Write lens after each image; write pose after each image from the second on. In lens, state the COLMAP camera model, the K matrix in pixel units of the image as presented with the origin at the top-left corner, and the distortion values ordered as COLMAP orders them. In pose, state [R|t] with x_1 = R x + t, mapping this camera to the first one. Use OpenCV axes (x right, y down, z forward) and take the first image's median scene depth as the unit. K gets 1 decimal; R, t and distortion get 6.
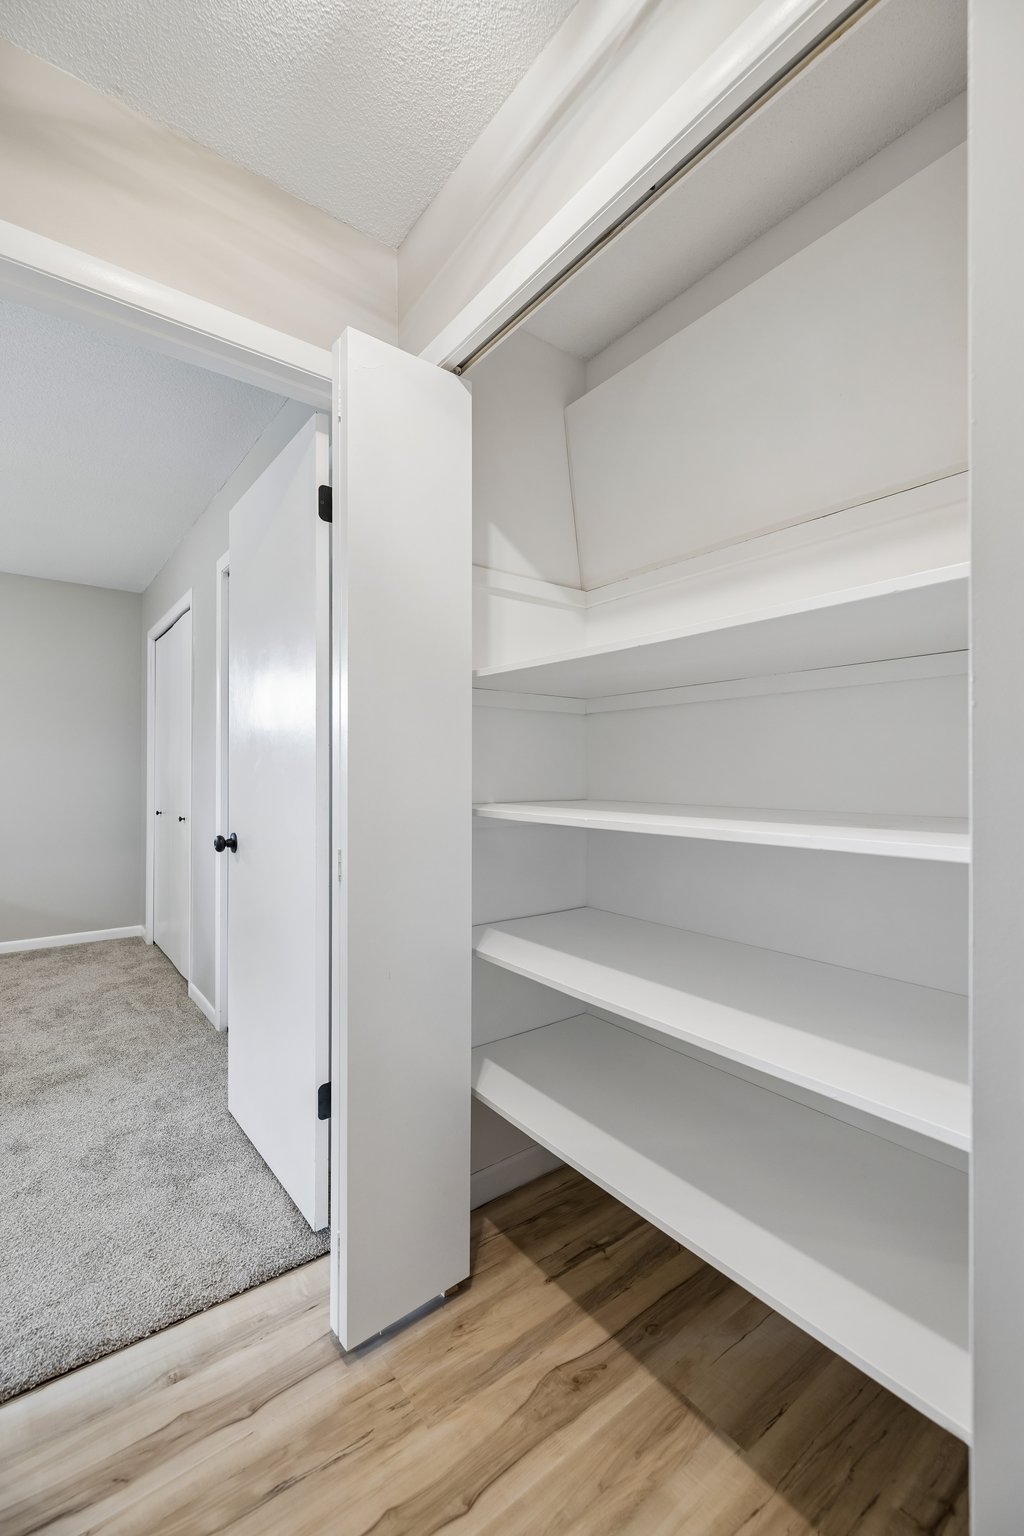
lens RADIAL K [[642.2, 0, 506.9], [0, 642.2, 765.0], [0, 0, 1]] dist [0.002249, -0.000839]
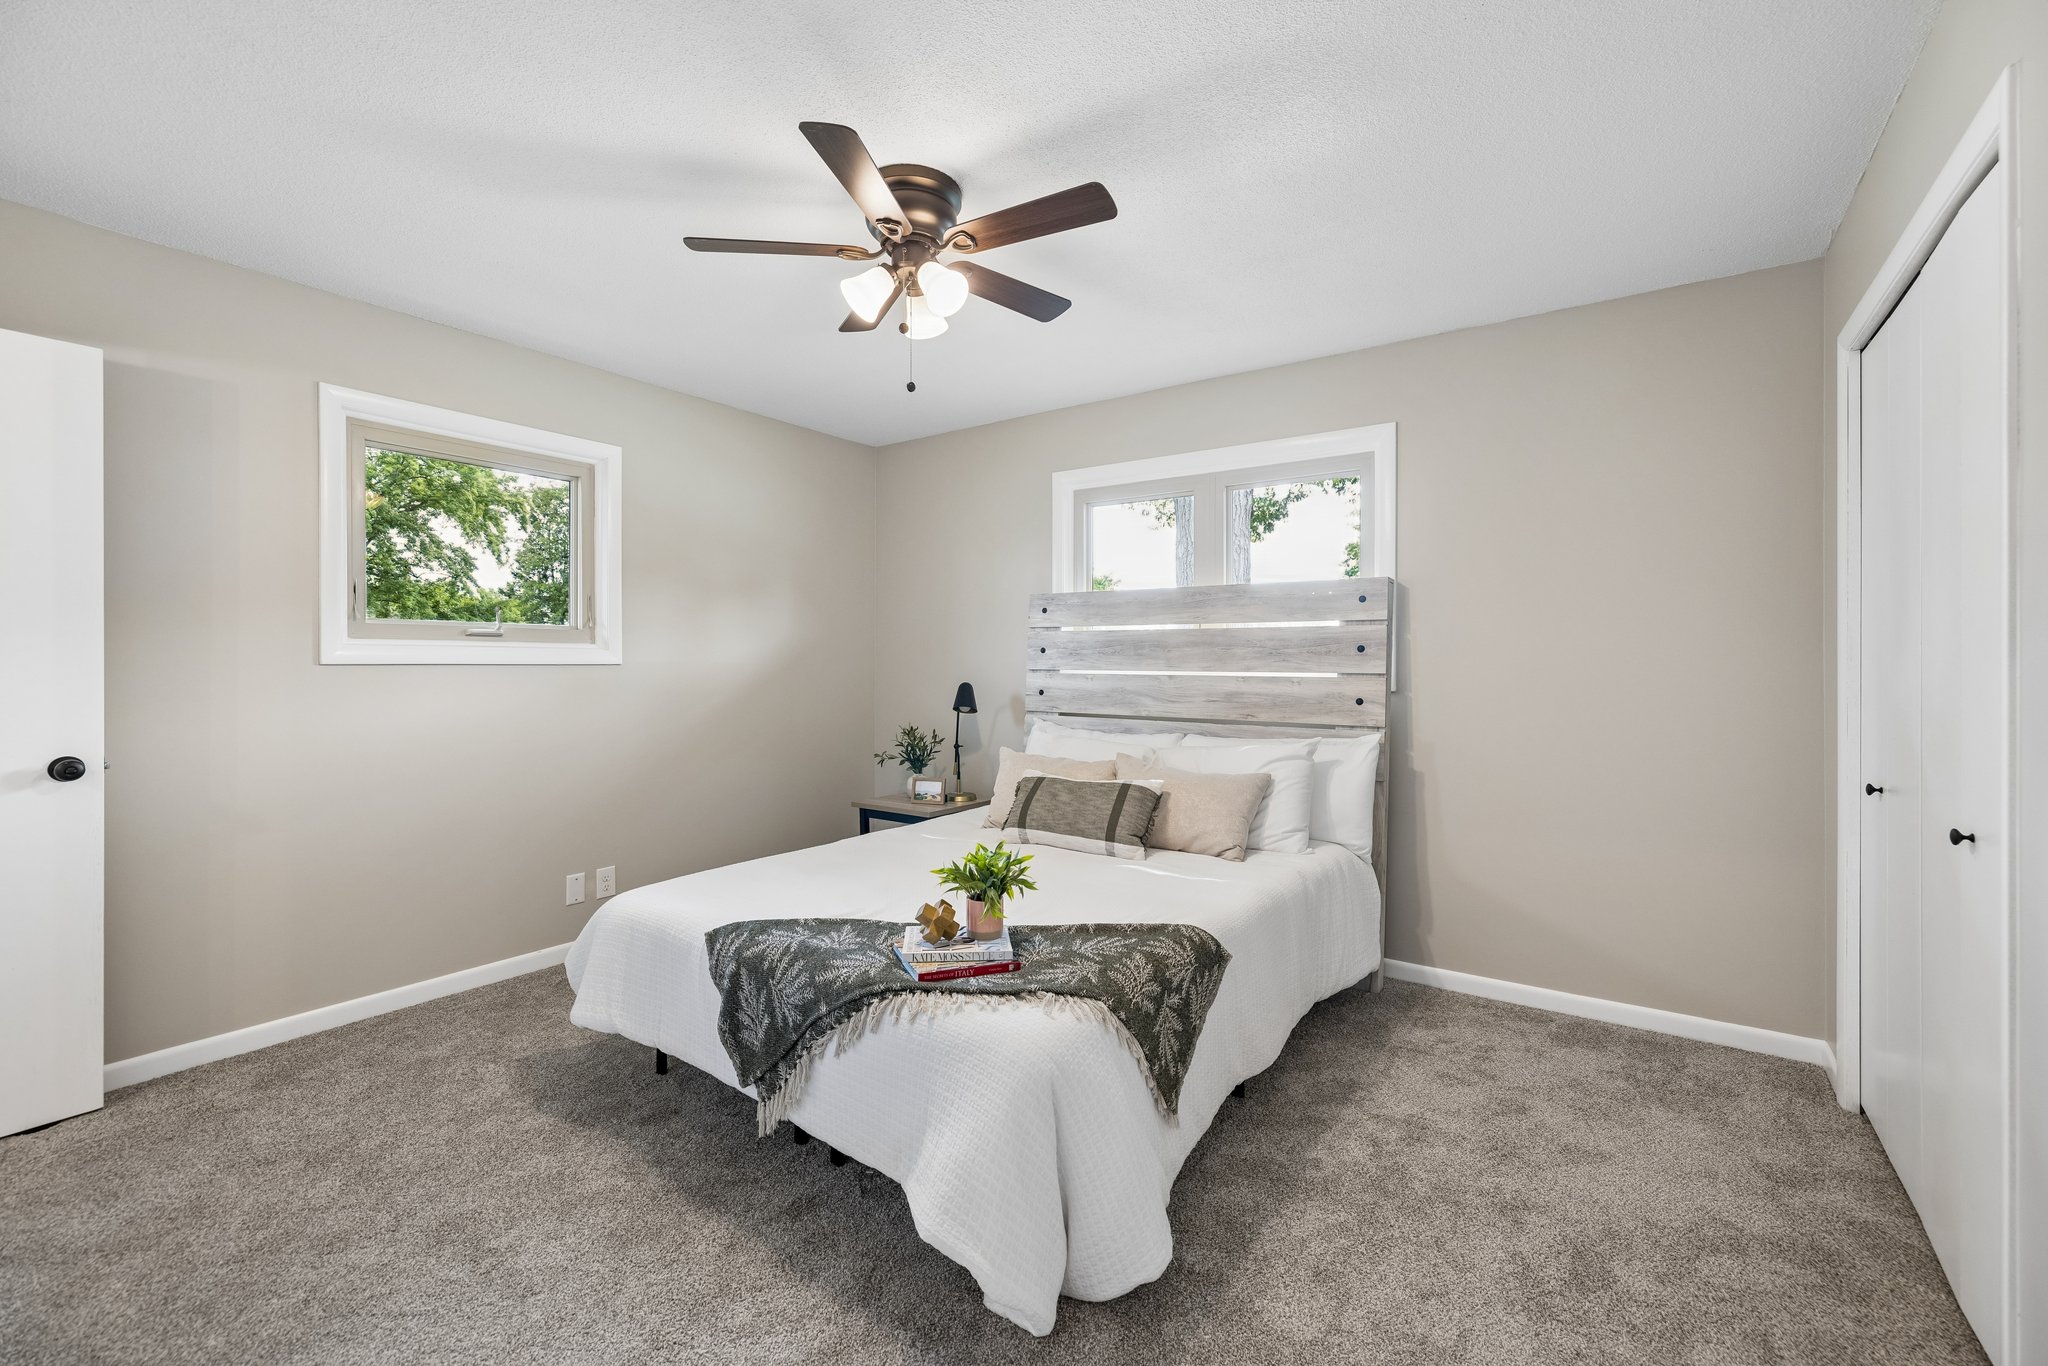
lens RADIAL K [[856.3, 0, 1013.8], [0, 856.3, 669.0], [0, 0, 1]] dist [0.002249, -0.000839]
pose [[0.282762, 0.003126, -0.959185, -0.214198], [0.012686, 0.999895, 0.006998, -0.008958], [0.959106, -0.014147, 0.282692, 0.396540]]
